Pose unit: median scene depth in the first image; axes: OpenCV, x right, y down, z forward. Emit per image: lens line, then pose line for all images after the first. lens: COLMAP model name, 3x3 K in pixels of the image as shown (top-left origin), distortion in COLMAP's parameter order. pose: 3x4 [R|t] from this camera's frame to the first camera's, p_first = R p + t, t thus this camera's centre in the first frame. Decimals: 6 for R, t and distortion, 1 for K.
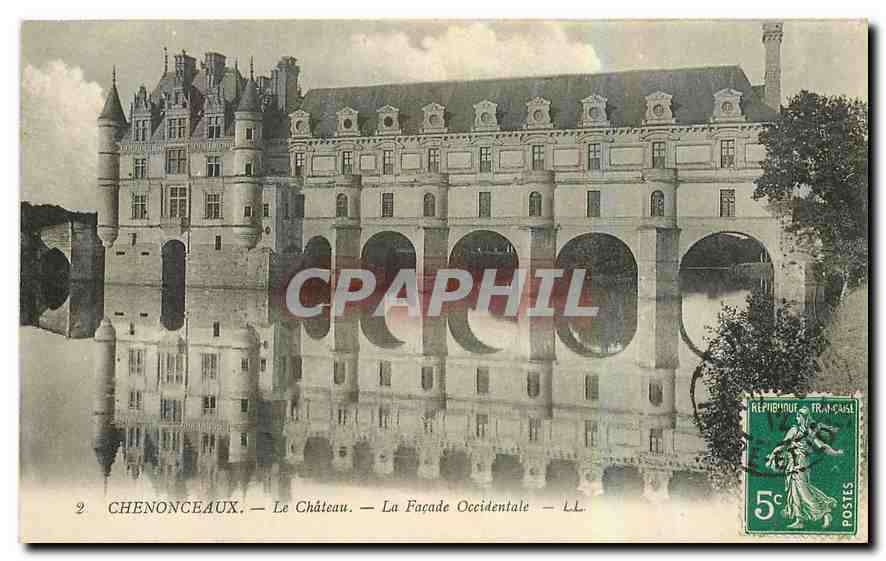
lens RADIAL K [[883.7, 0, 443.0], [0, 883.7, 280.5], [0, 0, 1]] dist [-0.001878, -0.005579]
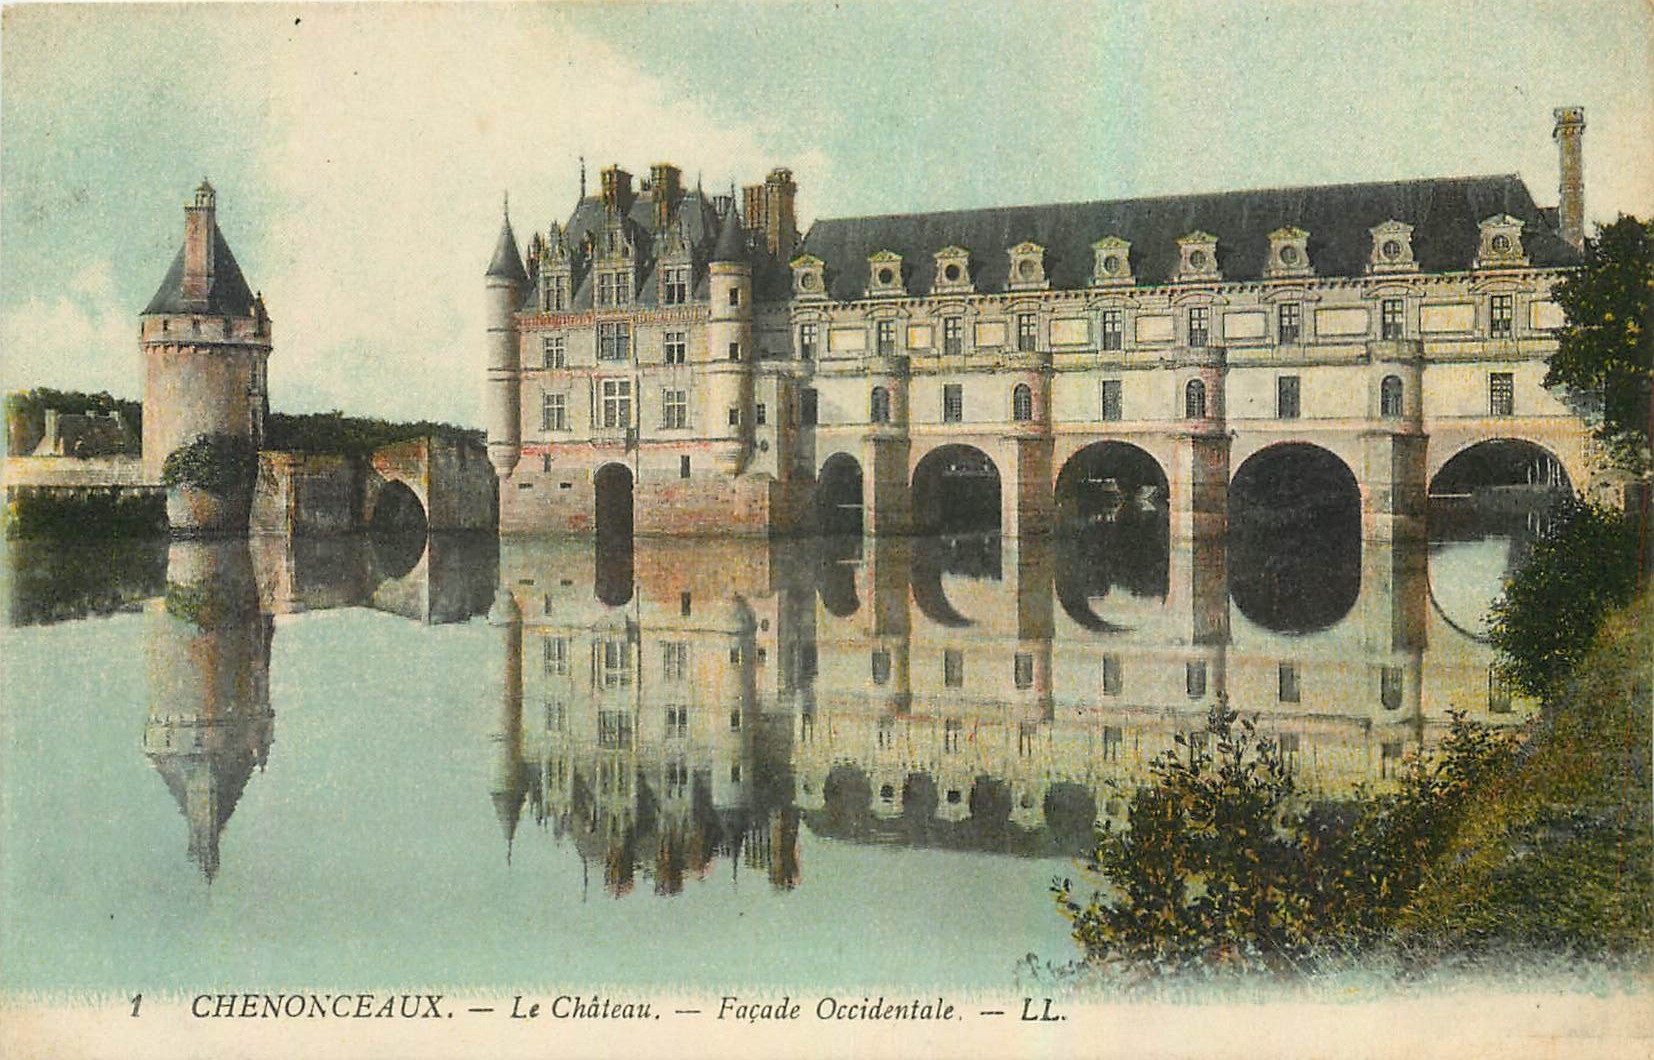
lens RADIAL K [[1256.7, 0, 733.4], [0, 1256.7, 556.7], [0, 0, 1]] dist [-0.003463, -0.003479]
pose [[0.999164, -0.017377, 0.036999, -0.255441], [0.016225, 0.999381, 0.031211, -0.005866], [-0.037518, -0.030585, 0.998828, 0.095700]]
